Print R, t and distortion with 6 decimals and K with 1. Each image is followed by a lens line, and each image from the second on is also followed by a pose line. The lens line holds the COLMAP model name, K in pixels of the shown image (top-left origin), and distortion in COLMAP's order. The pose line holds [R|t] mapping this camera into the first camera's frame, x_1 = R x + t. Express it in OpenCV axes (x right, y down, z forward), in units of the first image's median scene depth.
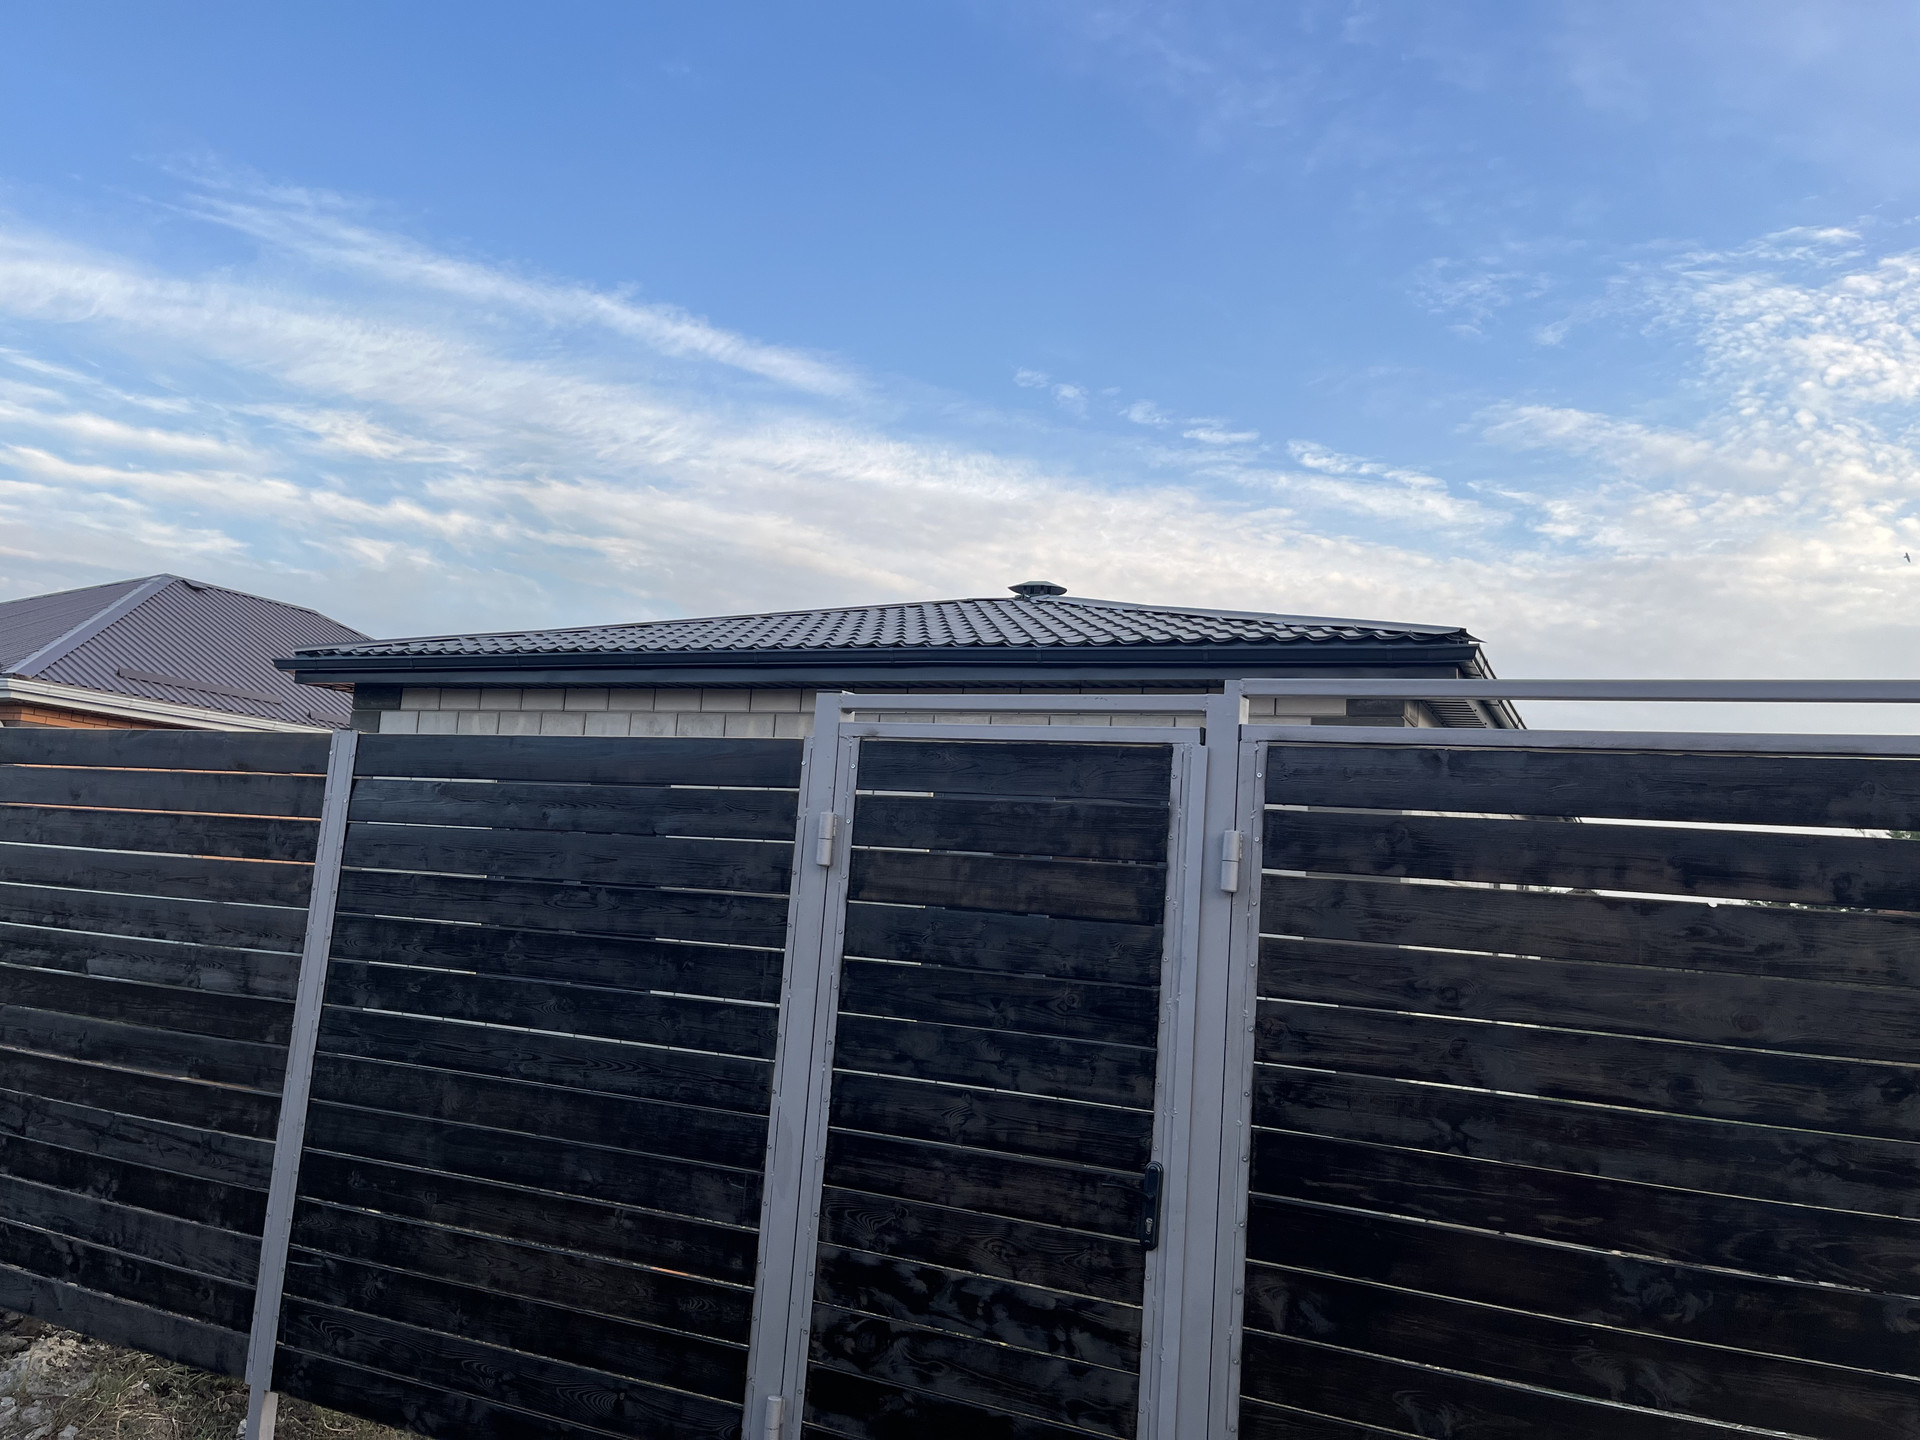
lens RADIAL K [[1452.9, 0, 955.6], [0, 1452.9, 666.2], [0, 0, 1]] dist [0.054855, -0.071904]
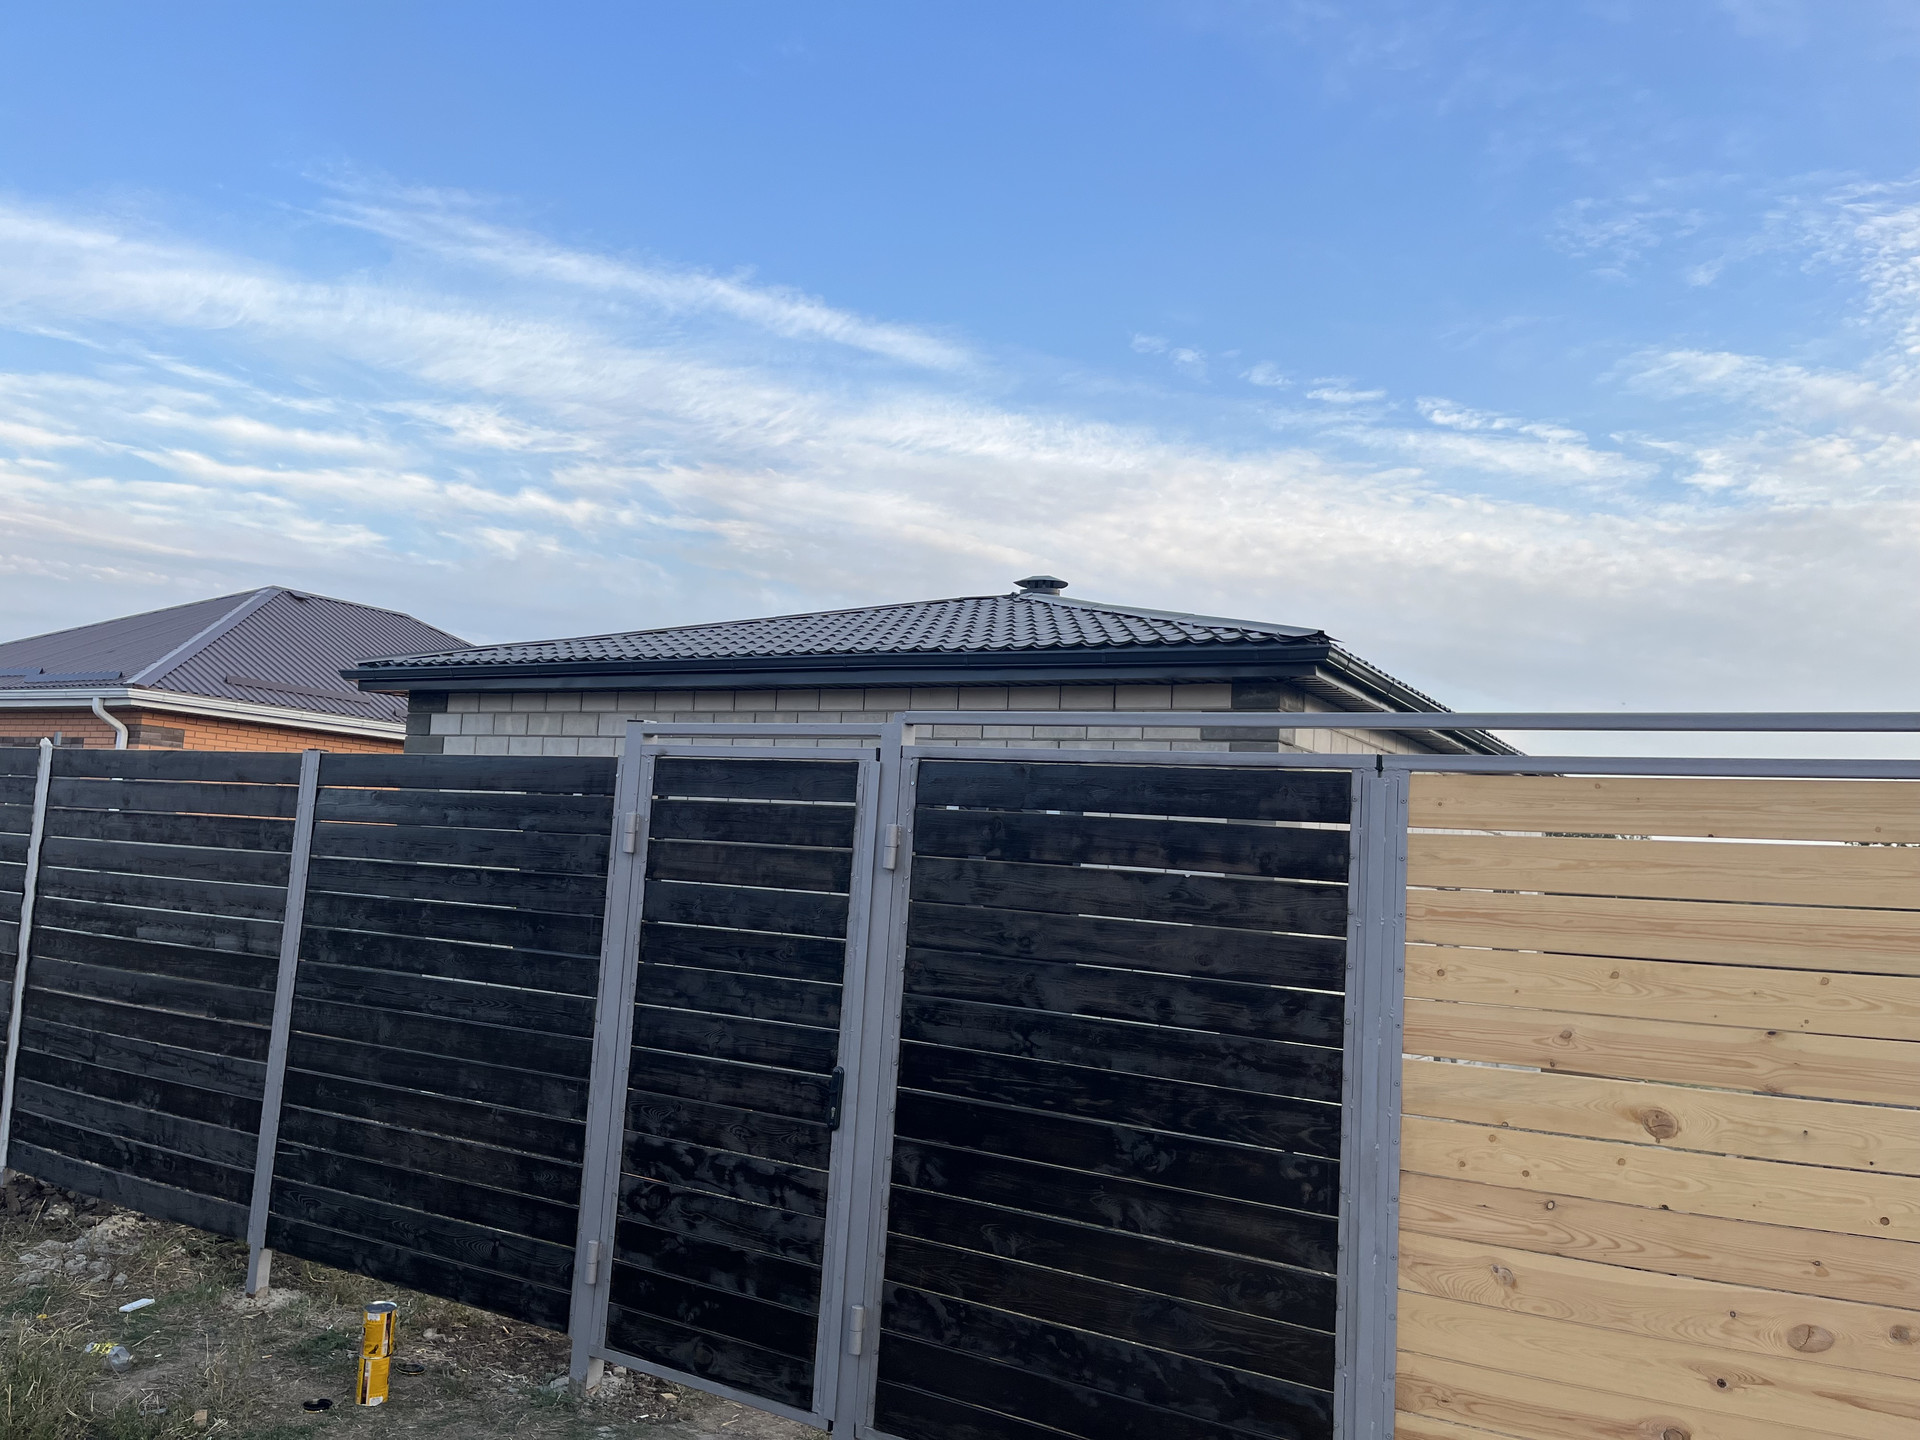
lens RADIAL K [[1452.9, 0, 963.1], [0, 1452.9, 672.8], [0, 0, 1]] dist [0.054855, -0.071904]
pose [[0.996374, -0.020294, -0.082626, 0.104306], [0.022290, 0.999480, 0.023304, -0.016517], [0.082110, -0.025061, 0.996308, -0.096067]]
